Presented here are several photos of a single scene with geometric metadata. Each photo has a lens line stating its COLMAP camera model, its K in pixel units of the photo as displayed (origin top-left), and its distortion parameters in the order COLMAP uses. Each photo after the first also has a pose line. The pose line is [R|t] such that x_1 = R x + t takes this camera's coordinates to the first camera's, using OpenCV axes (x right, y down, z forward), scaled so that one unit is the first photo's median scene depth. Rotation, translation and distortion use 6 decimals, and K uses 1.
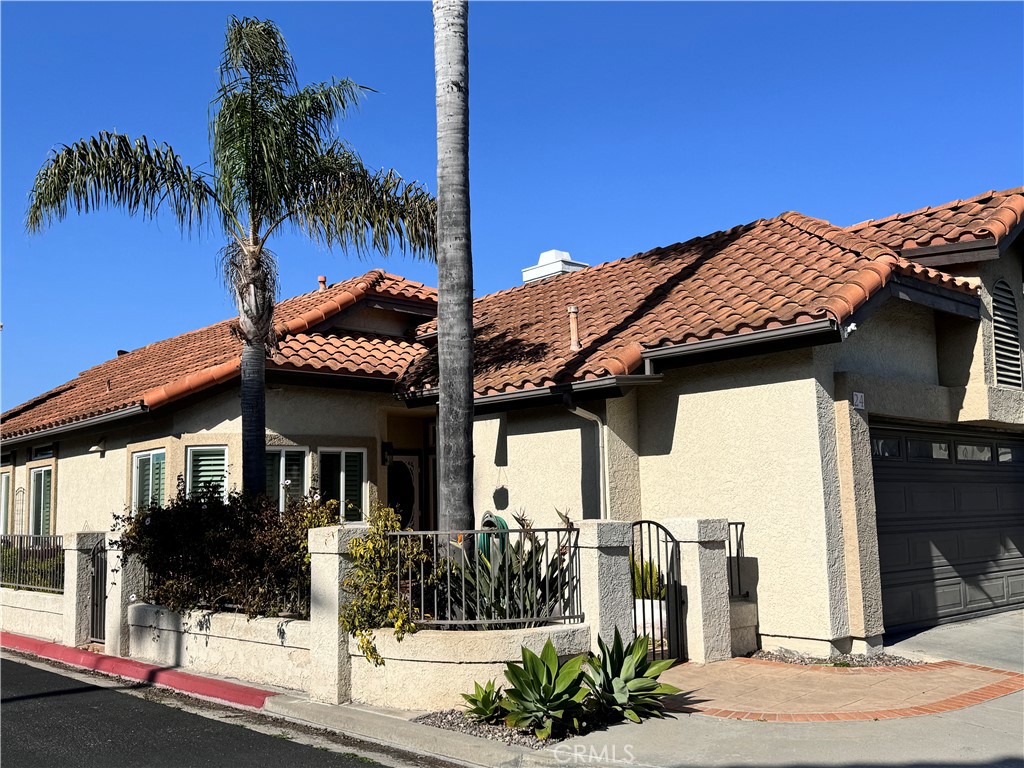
lens RADIAL K [[1014.2, 0, 511.5], [0, 1014.2, 388.7], [0, 0, 1]] dist [0.191588, -0.473857]
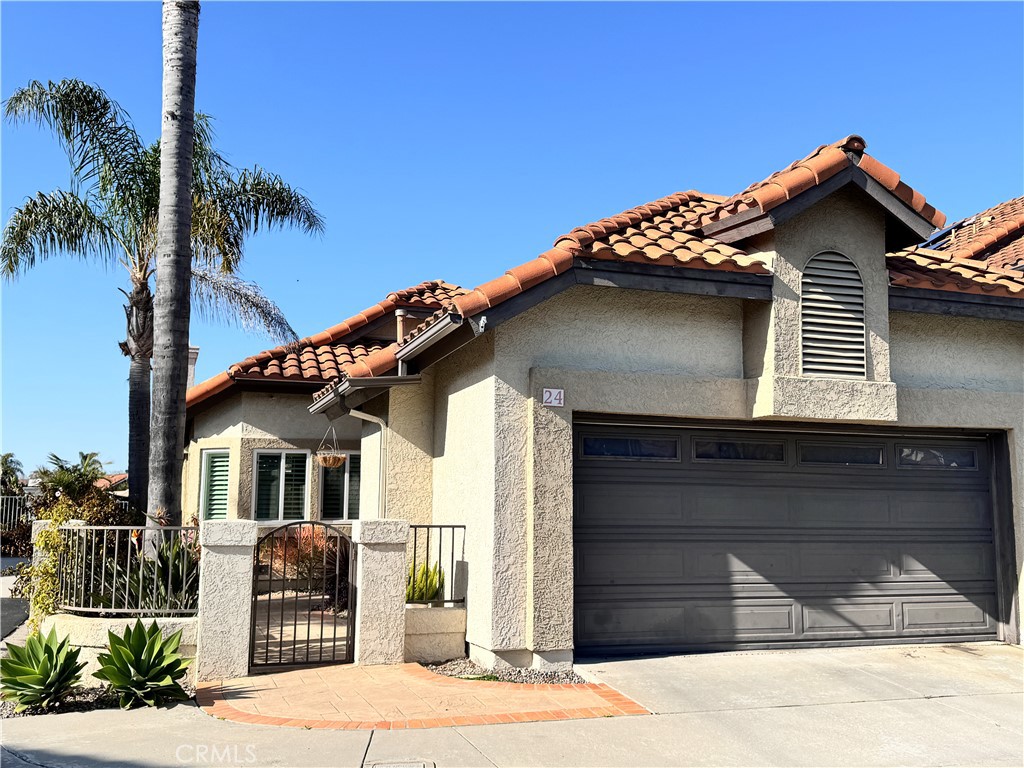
lens RADIAL K [[1014.2, 0, 511.5], [0, 1014.2, 388.7], [0, 0, 1]] dist [0.191588, -0.473857]
pose [[0.916801, -0.026431, -0.398469, 0.594440], [0.024677, 0.999650, -0.009530, 0.010352], [0.398581, -0.001096, 0.917133, 0.122319]]
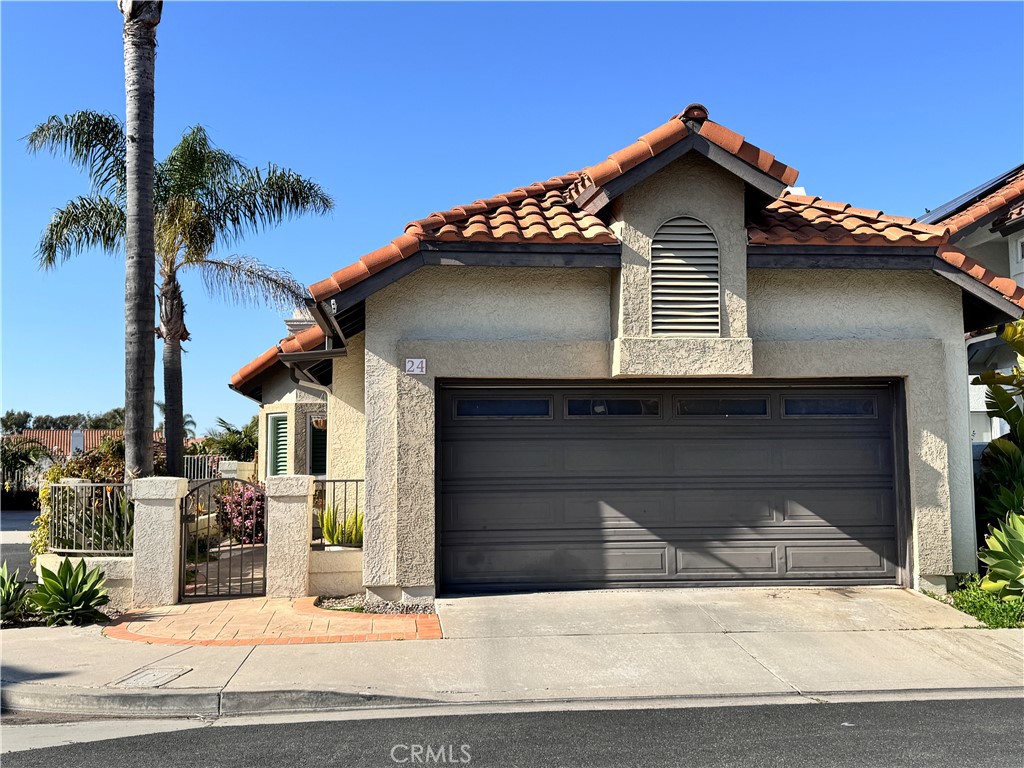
lens RADIAL K [[1014.2, 0, 511.5], [0, 1014.2, 388.7], [0, 0, 1]] dist [0.191588, -0.473857]
pose [[0.799034, -0.036154, -0.600197, 0.924487], [0.065838, 0.997449, 0.027567, 0.010882], [0.597670, -0.061543, 0.799377, 0.196770]]
